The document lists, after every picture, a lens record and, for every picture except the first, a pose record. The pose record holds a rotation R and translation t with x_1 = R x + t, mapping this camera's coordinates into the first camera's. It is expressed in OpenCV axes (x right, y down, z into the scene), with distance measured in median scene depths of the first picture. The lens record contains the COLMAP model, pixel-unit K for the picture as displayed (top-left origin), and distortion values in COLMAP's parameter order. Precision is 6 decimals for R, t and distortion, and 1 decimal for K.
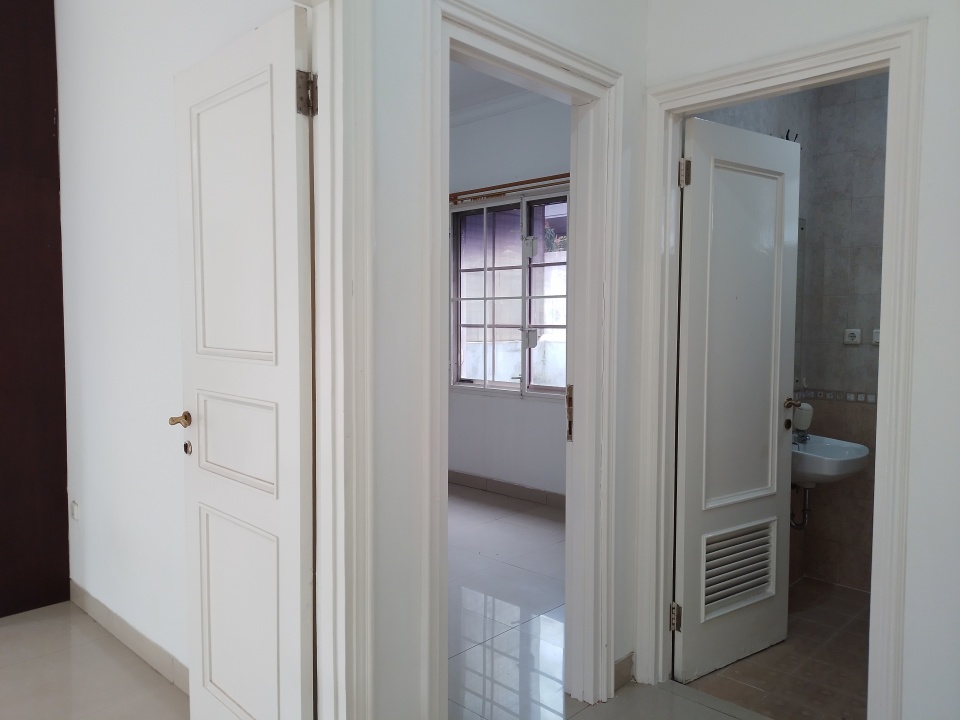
lens RADIAL K [[724.0, 0, 483.3], [0, 724.0, 361.2], [0, 0, 1]] dist [0.028548, -0.004336]
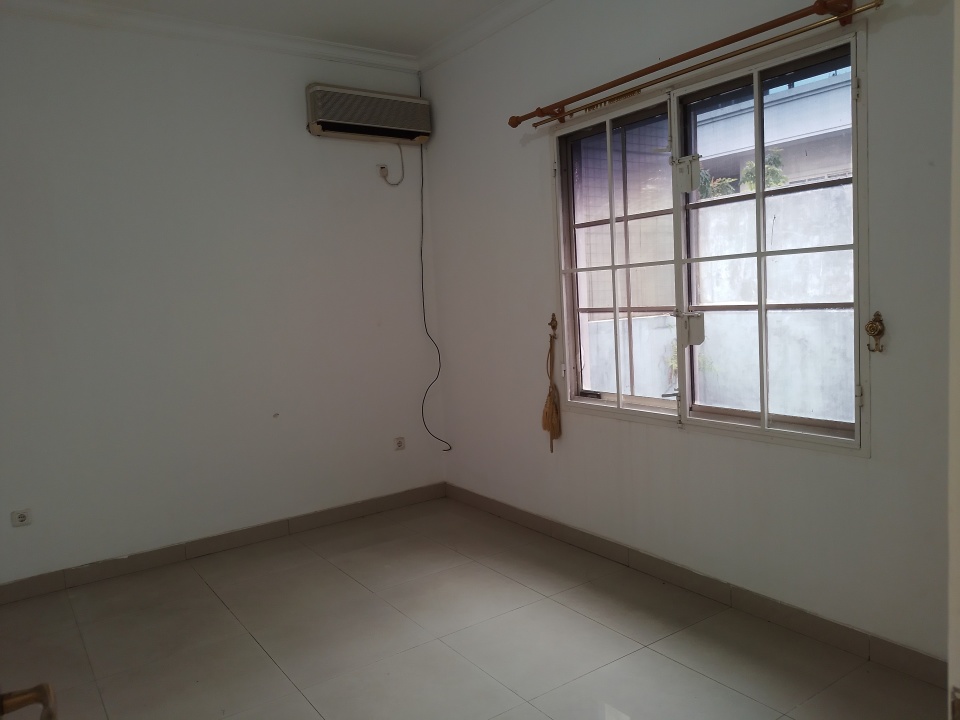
lens RADIAL K [[724.0, 0, 483.3], [0, 724.0, 361.2], [0, 0, 1]] dist [0.028548, -0.004336]
pose [[0.980368, -0.037875, -0.193506, 0.010290], [0.045381, 0.998374, 0.034499, -0.031963], [0.191885, -0.042603, 0.980492, 0.361174]]
